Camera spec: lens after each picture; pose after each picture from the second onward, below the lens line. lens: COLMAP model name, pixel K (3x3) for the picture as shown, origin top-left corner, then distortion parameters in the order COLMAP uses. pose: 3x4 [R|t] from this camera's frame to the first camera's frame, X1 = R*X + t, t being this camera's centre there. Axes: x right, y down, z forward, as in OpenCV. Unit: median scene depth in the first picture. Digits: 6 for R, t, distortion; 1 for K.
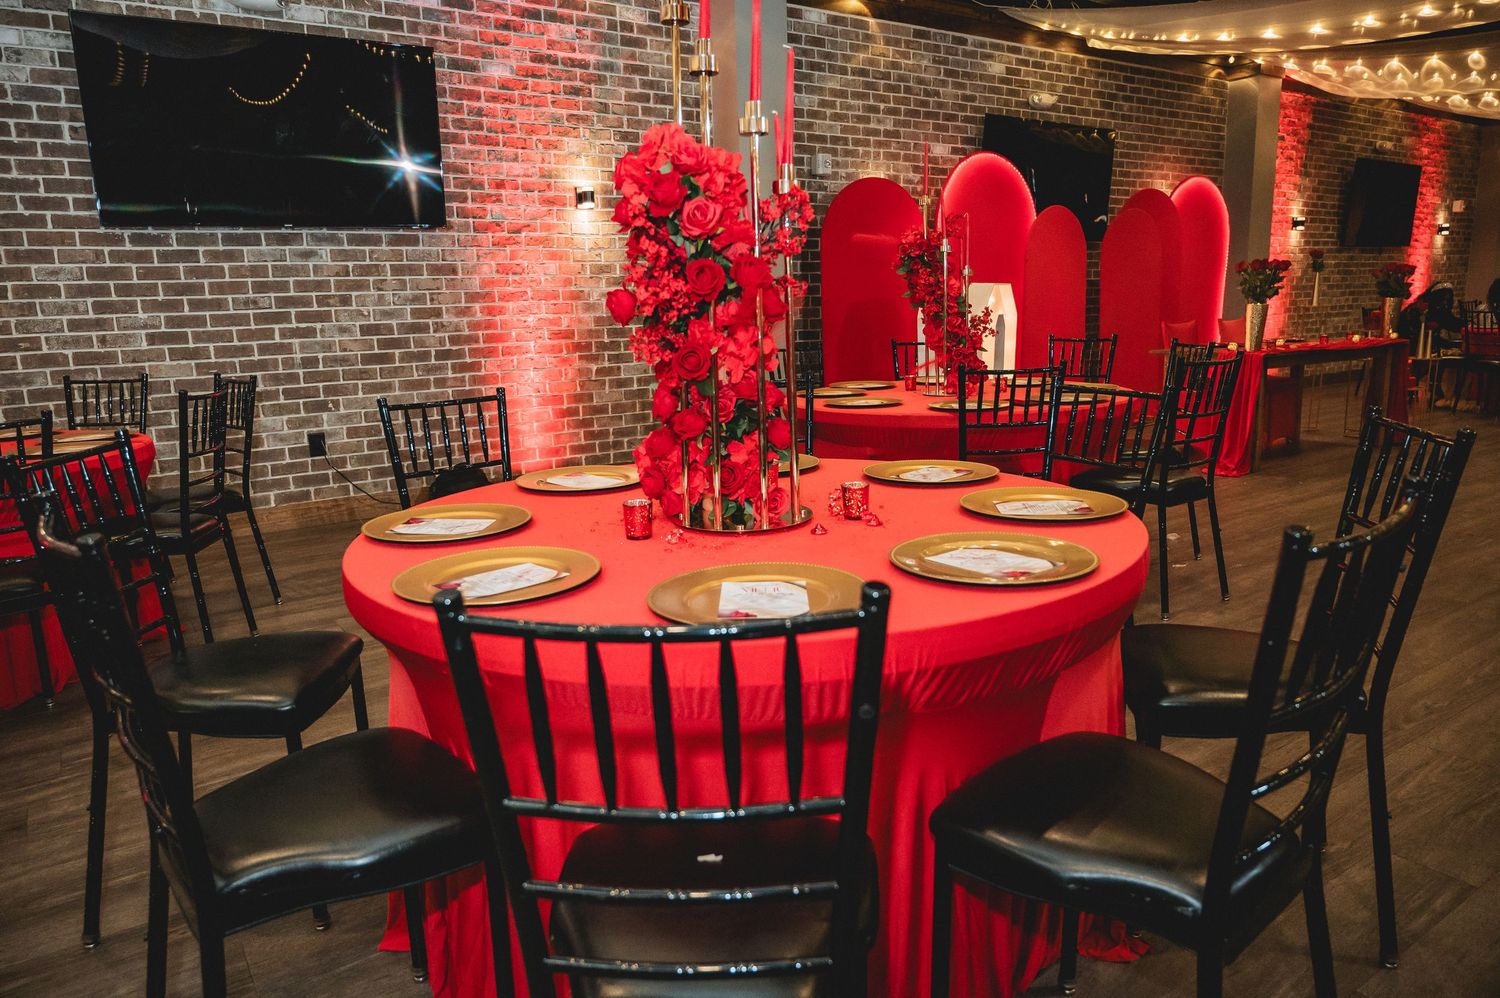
lens RADIAL K [[1004.4, 0, 753.8], [0, 1004.4, 499.5], [0, 0, 1]] dist [-0.006866, 0.000747]
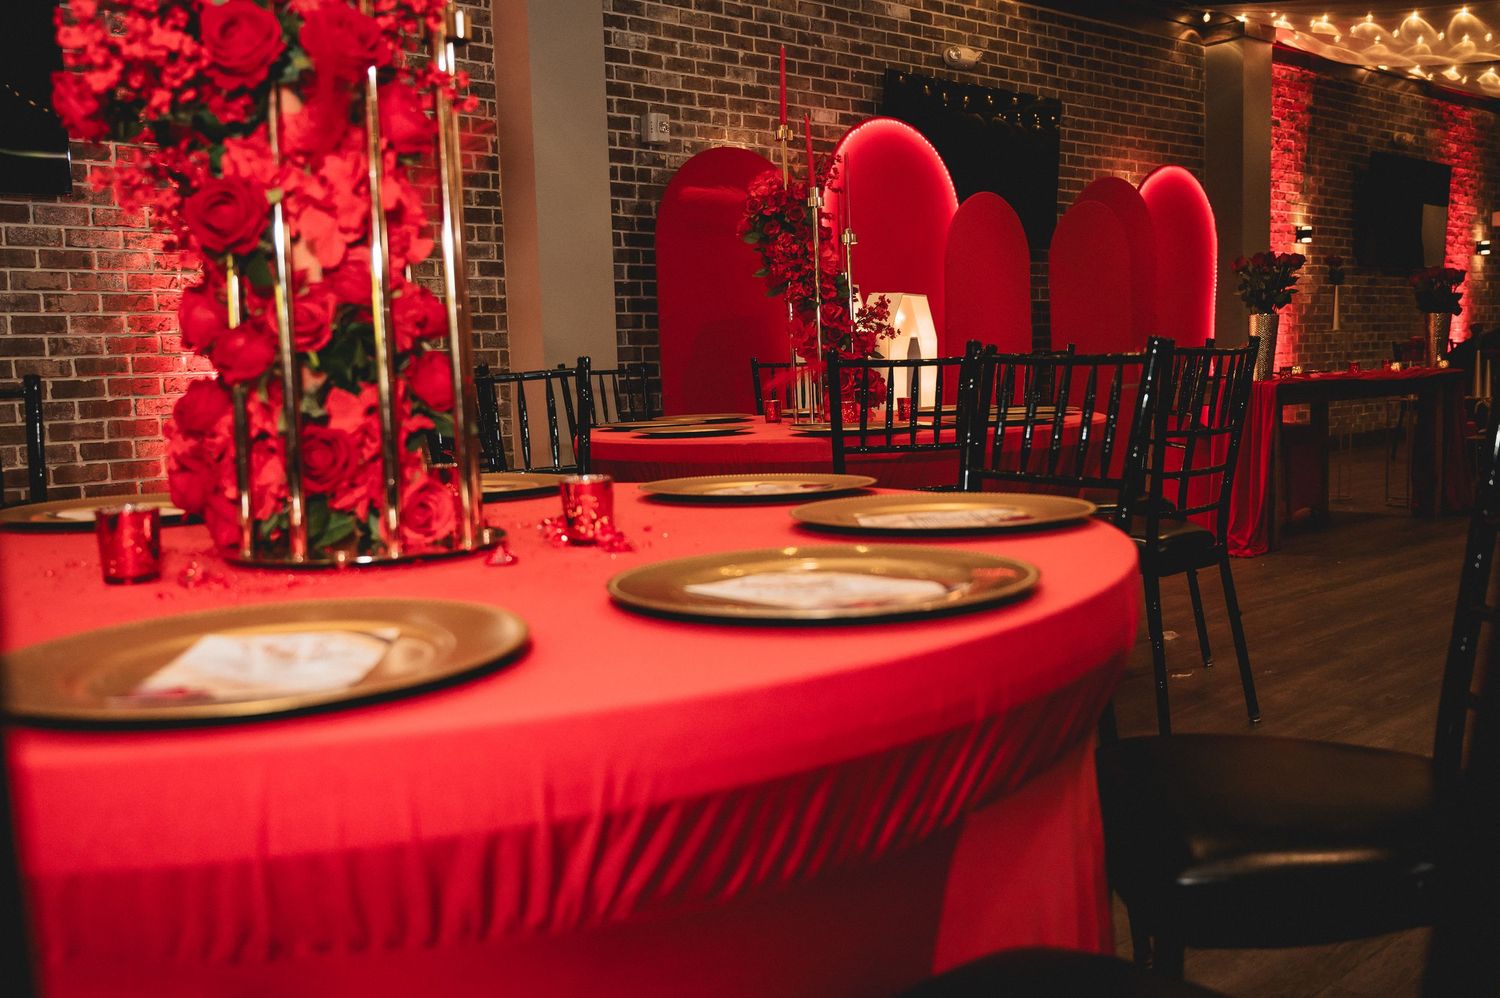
lens RADIAL K [[1356.7, 0, 745.1], [0, 1356.7, 494.5], [0, 0, 1]] dist [-0.006365, 0.005213]
pose [[0.994789, -0.013602, 0.101047, 0.034710], [0.023863, 0.994595, -0.101047, 0.020730], [-0.099126, 0.102932, 0.989737, 0.092342]]
